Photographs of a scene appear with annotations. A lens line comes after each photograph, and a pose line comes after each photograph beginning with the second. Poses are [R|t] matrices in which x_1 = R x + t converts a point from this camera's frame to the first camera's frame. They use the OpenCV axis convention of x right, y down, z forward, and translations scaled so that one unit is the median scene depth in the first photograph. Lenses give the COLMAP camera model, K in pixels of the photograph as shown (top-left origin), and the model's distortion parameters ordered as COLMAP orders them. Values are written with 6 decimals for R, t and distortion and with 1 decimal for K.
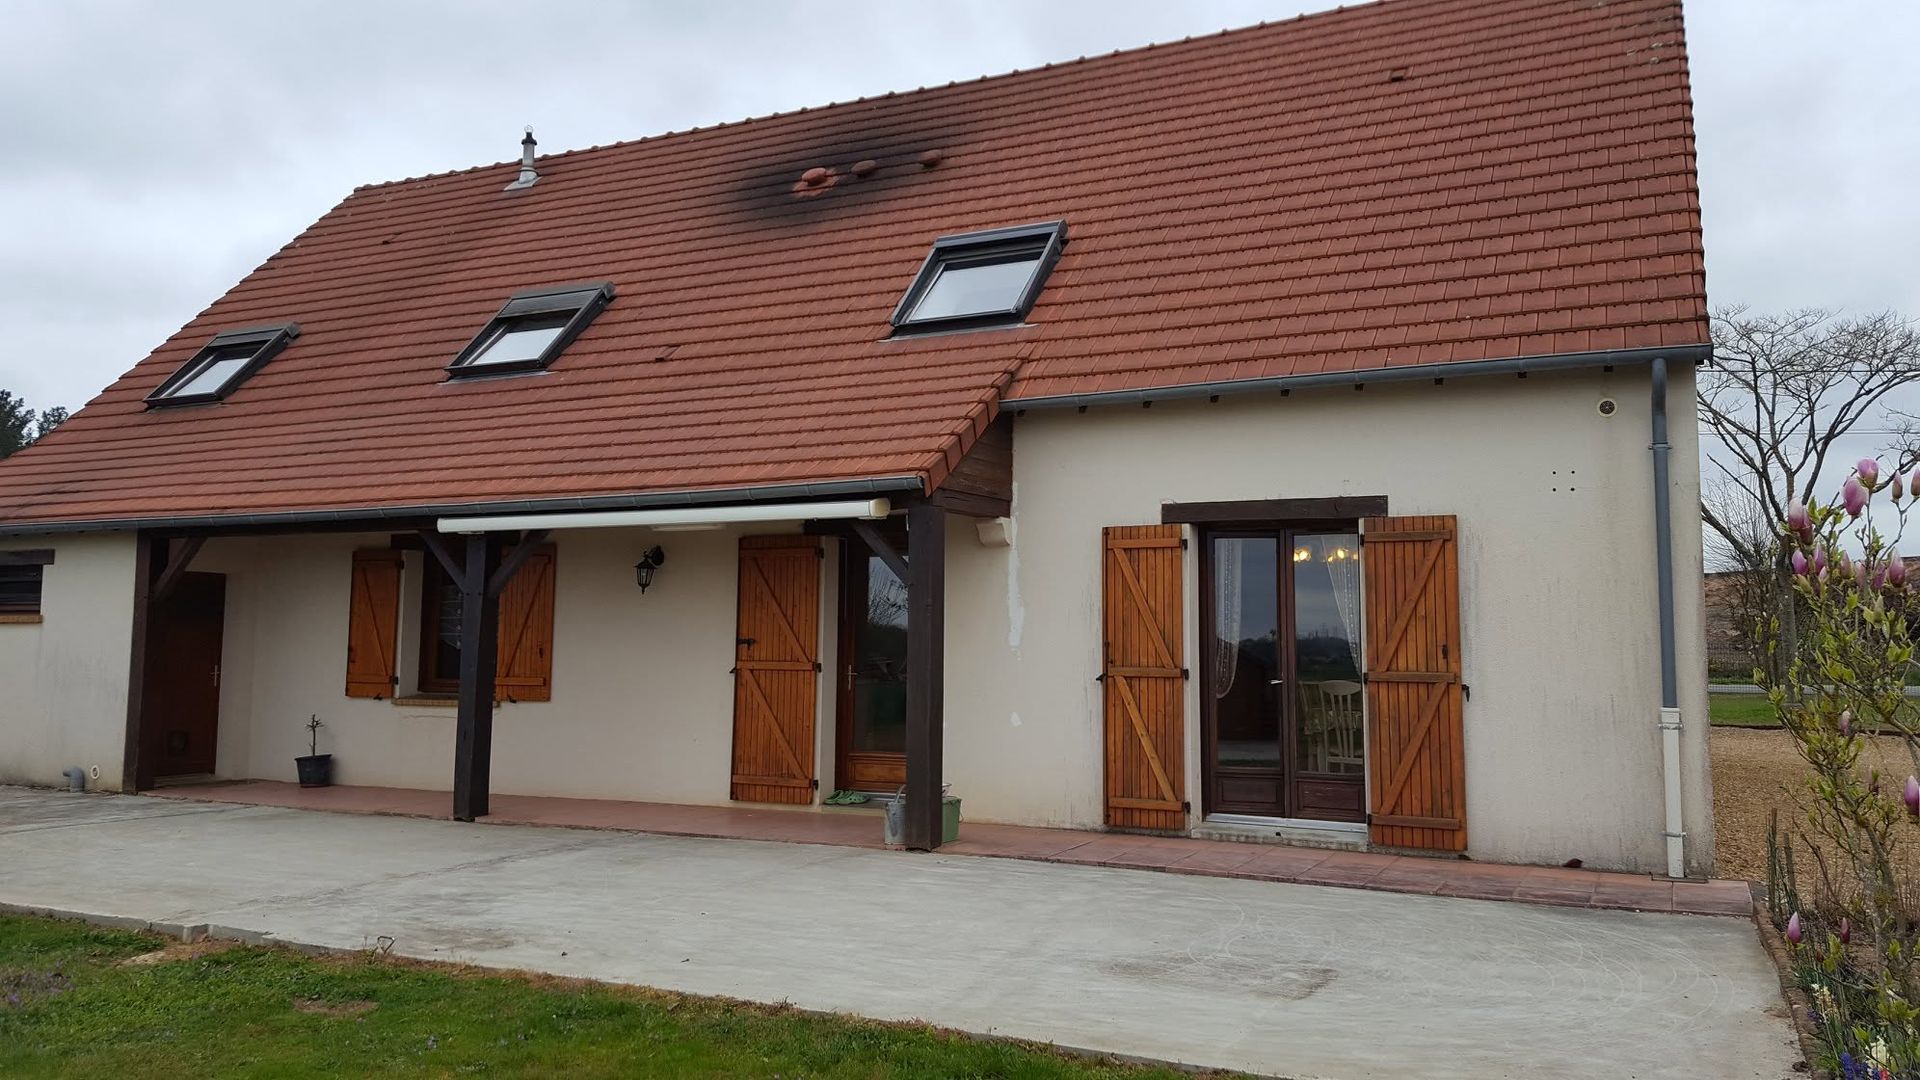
lens RADIAL K [[1462.0, 0, 960.0], [0, 1462.0, 540.0], [0, 0, 1]] dist [0.003809, 0.000707]
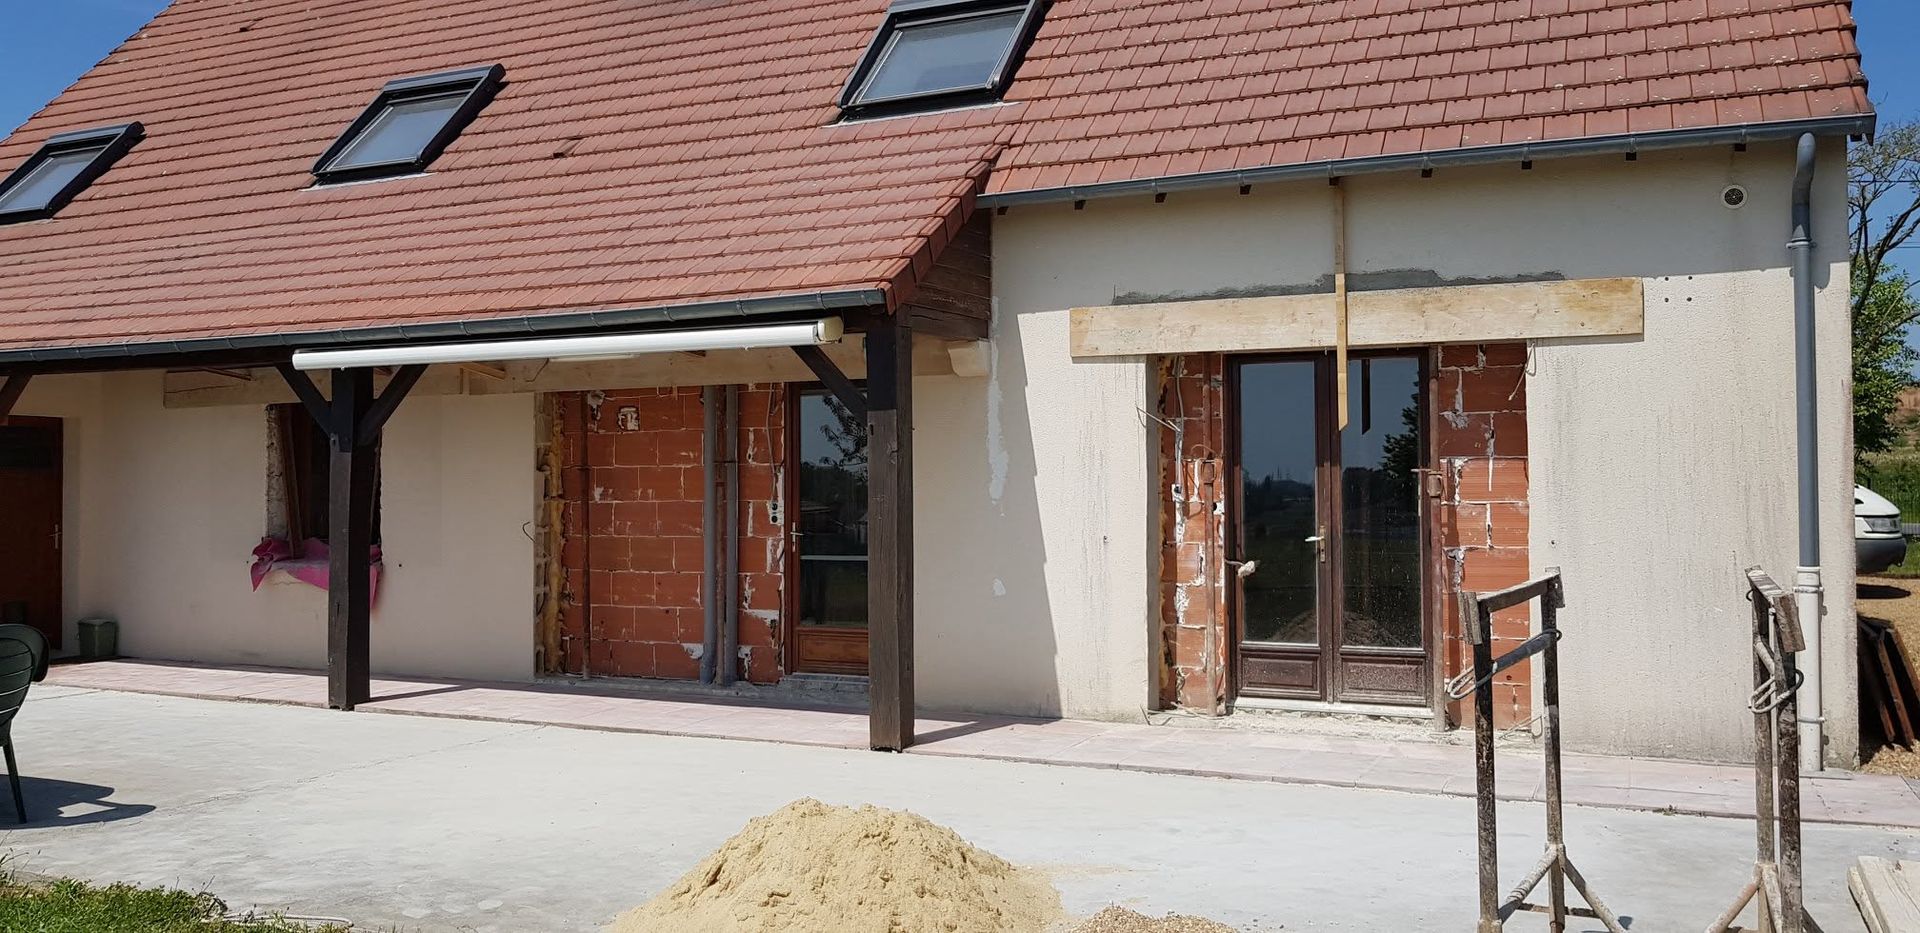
lens RADIAL K [[1489.9, 0, 960.0], [0, 1489.9, 466.5], [0, 0, 1]] dist [-0.019501, -0.005545]
pose [[0.999127, -0.012123, 0.039975, -0.015567], [0.009462, 0.997768, 0.066099, -0.000204], [-0.040687, -0.065664, 0.997012, 0.165436]]
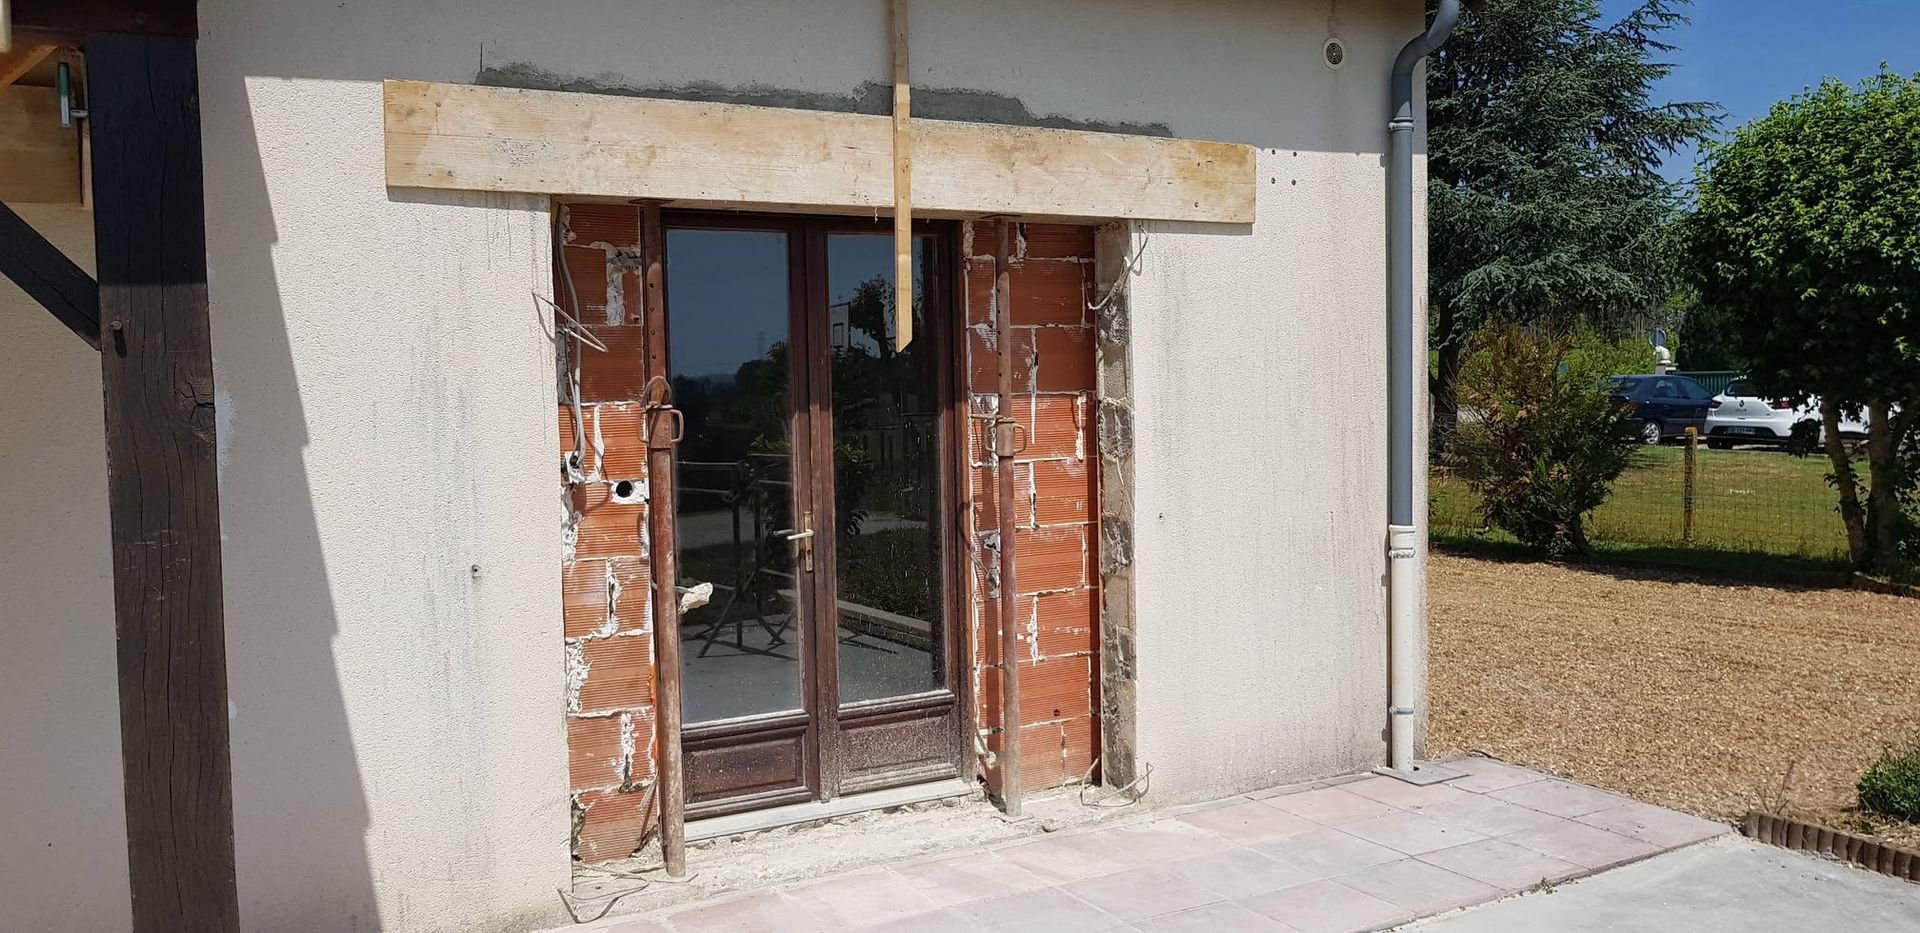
lens RADIAL K [[1489.9, 0, 960.0], [0, 1489.9, 466.5], [0, 0, 1]] dist [-0.019501, -0.005545]
pose [[0.573304, -0.067411, 0.816565, -0.149705], [-0.041749, 0.992912, 0.111281, 0.016920], [-0.818278, -0.097889, 0.566426, 0.643456]]
